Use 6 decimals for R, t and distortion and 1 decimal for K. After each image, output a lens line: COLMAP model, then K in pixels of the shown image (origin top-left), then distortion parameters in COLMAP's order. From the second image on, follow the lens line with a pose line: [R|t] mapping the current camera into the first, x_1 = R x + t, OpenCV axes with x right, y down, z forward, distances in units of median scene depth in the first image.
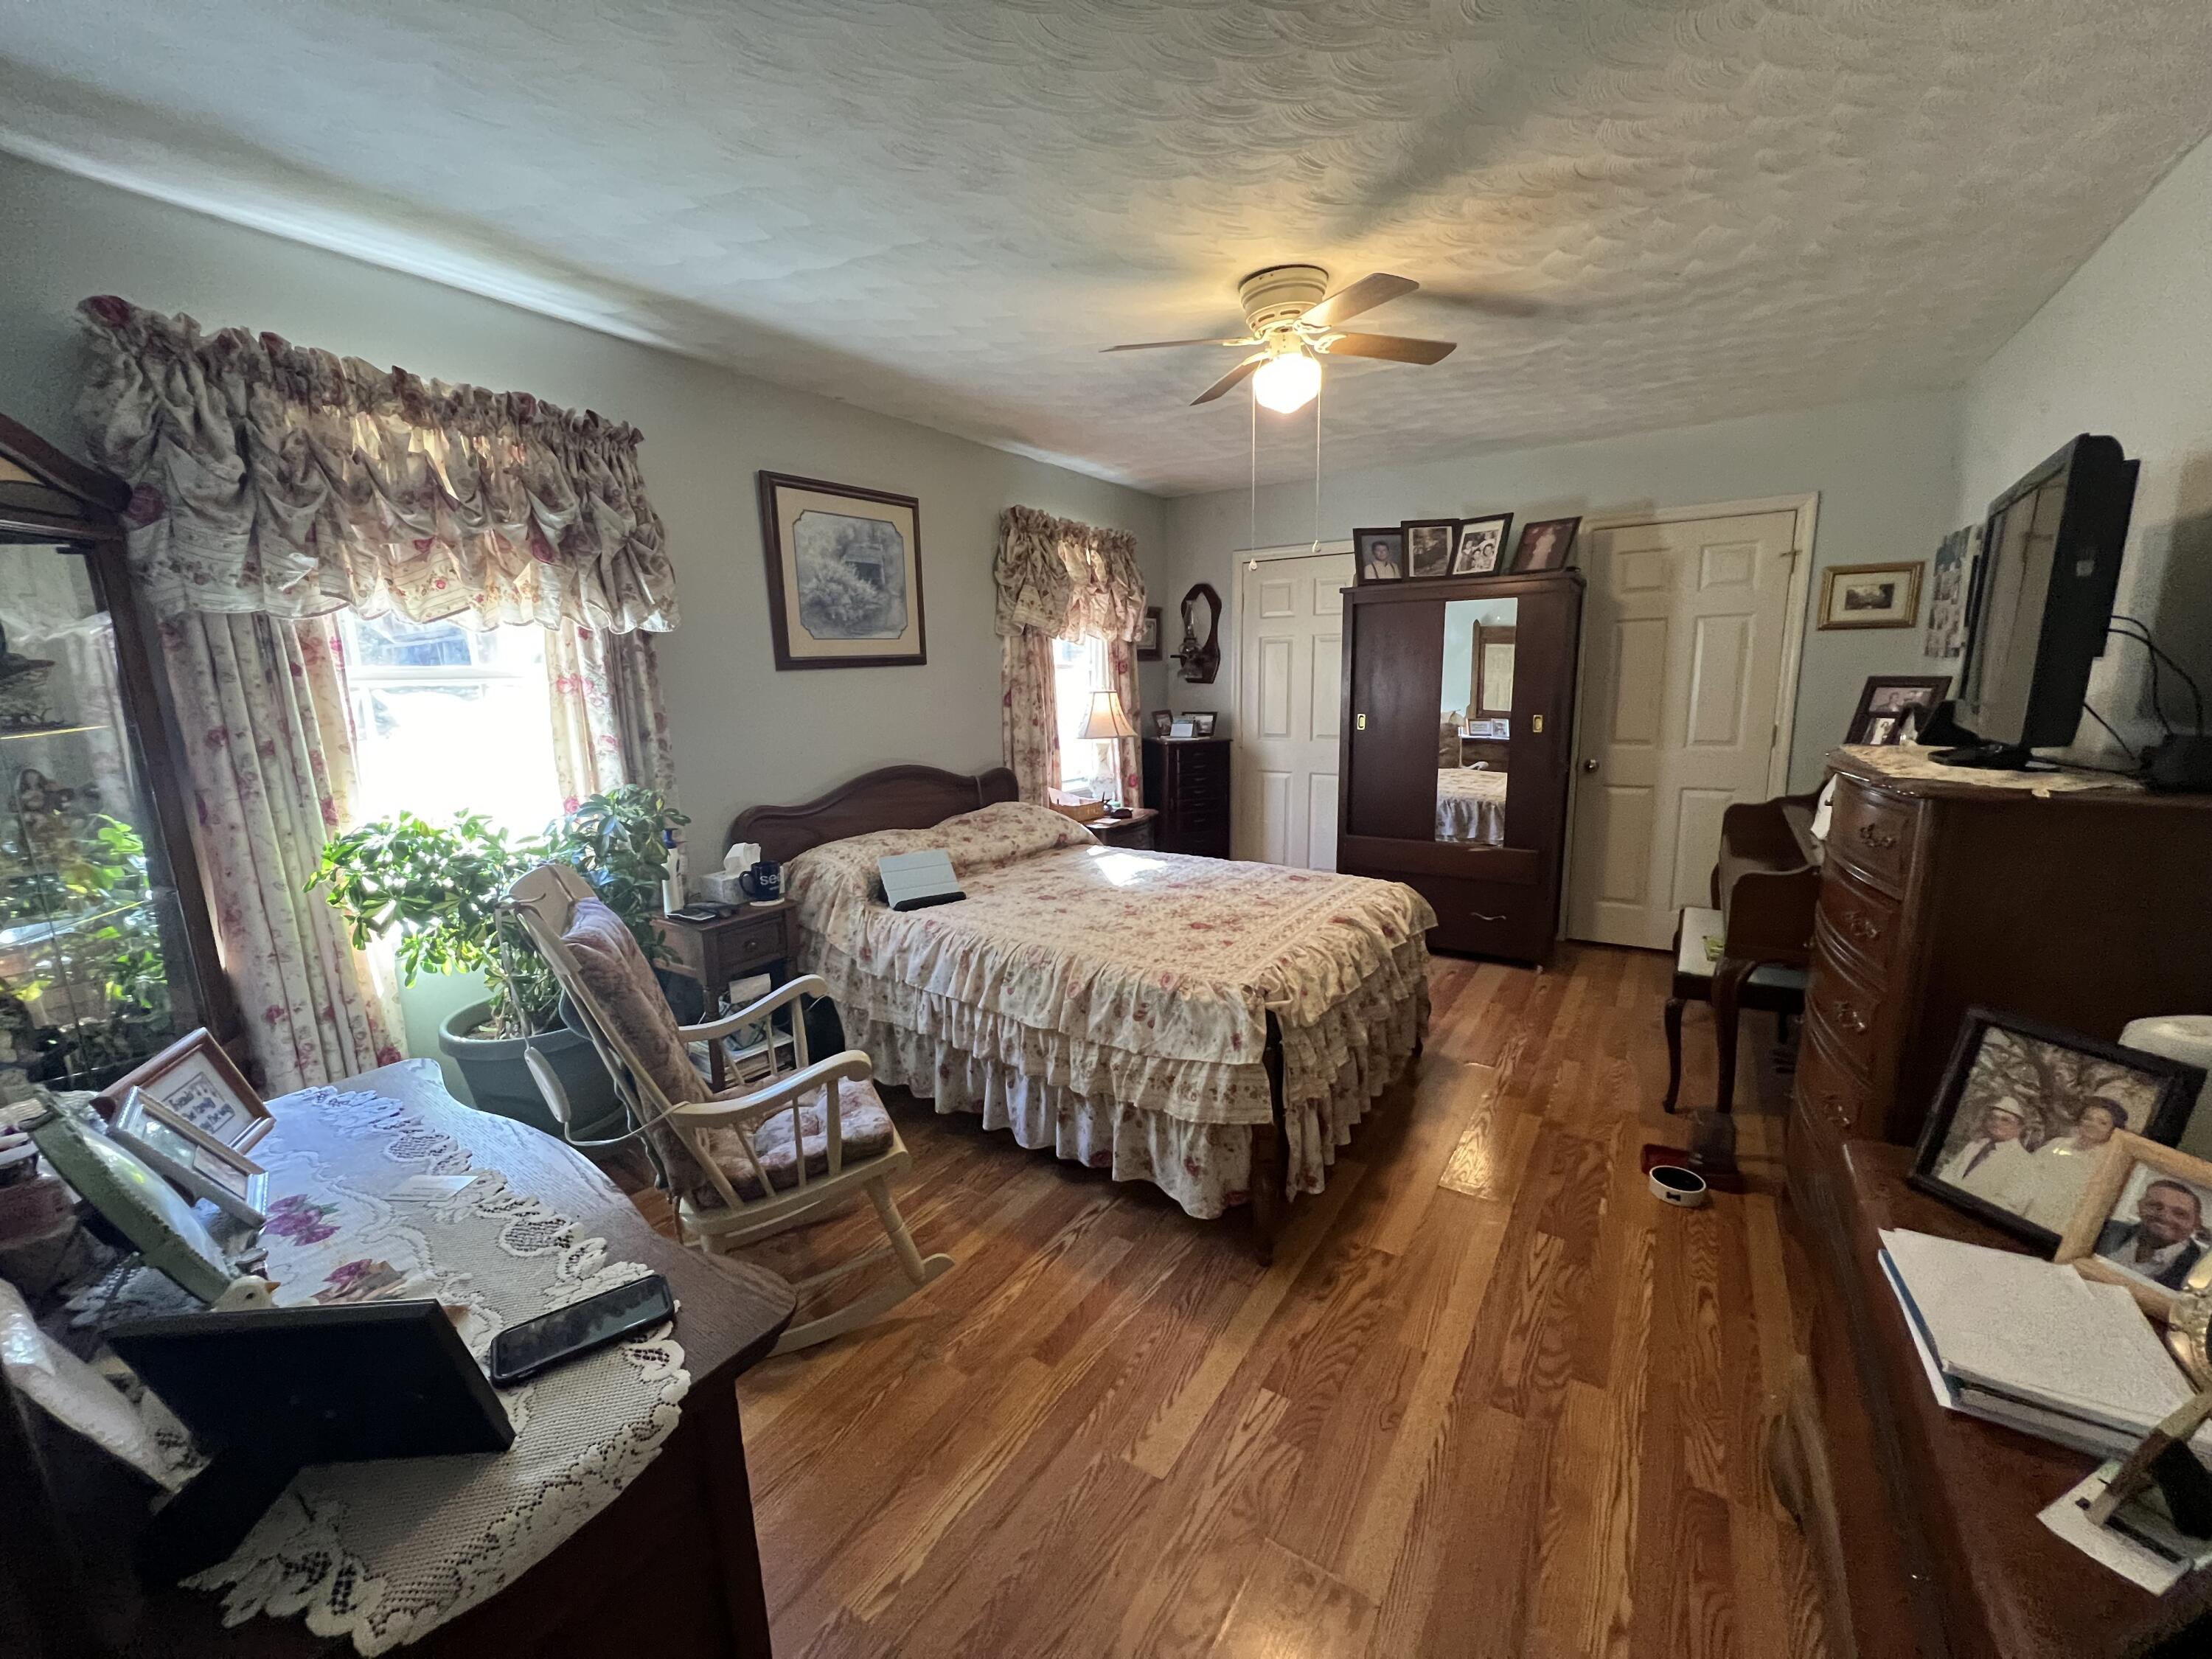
lens RADIAL K [[885.5, 0, 1093.7], [0, 885.5, 840.8], [0, 0, 1]] dist [-0.000459, 0.000055]
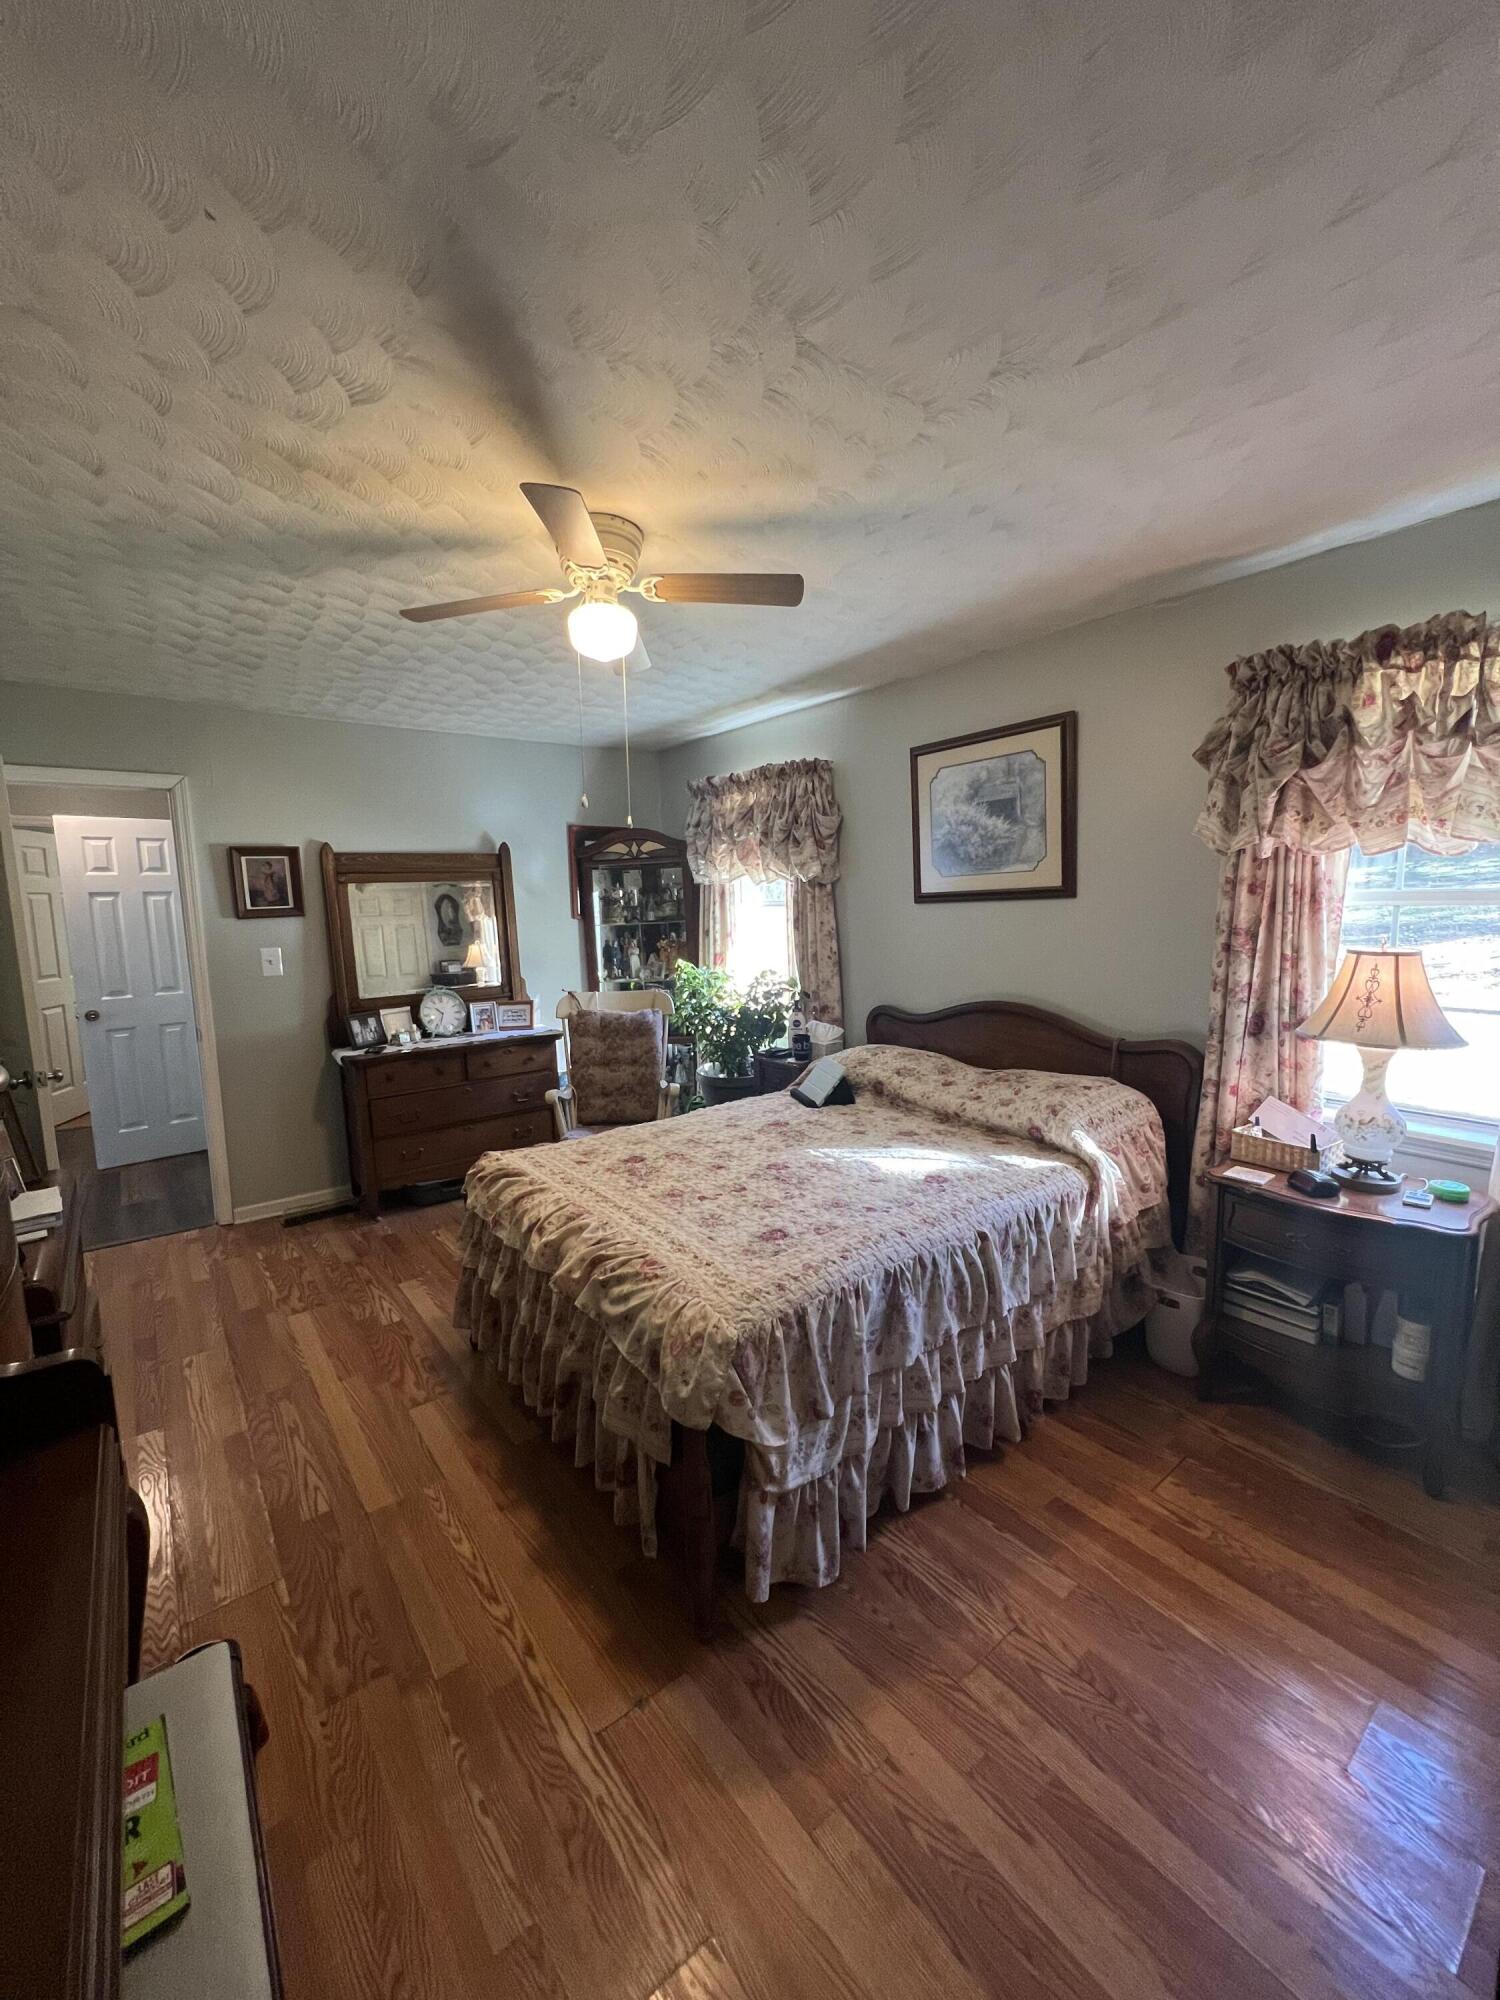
lens RADIAL K [[800.7, 0, 744.3], [0, 800.7, 989.0], [0, 0, 1]] dist [-0.000459, 0.000055]
pose [[-0.319406, 0.140682, -0.937117, 0.760940], [-0.147840, 0.969411, 0.195920, -0.250042], [0.936014, 0.201122, -0.288837, 1.080439]]
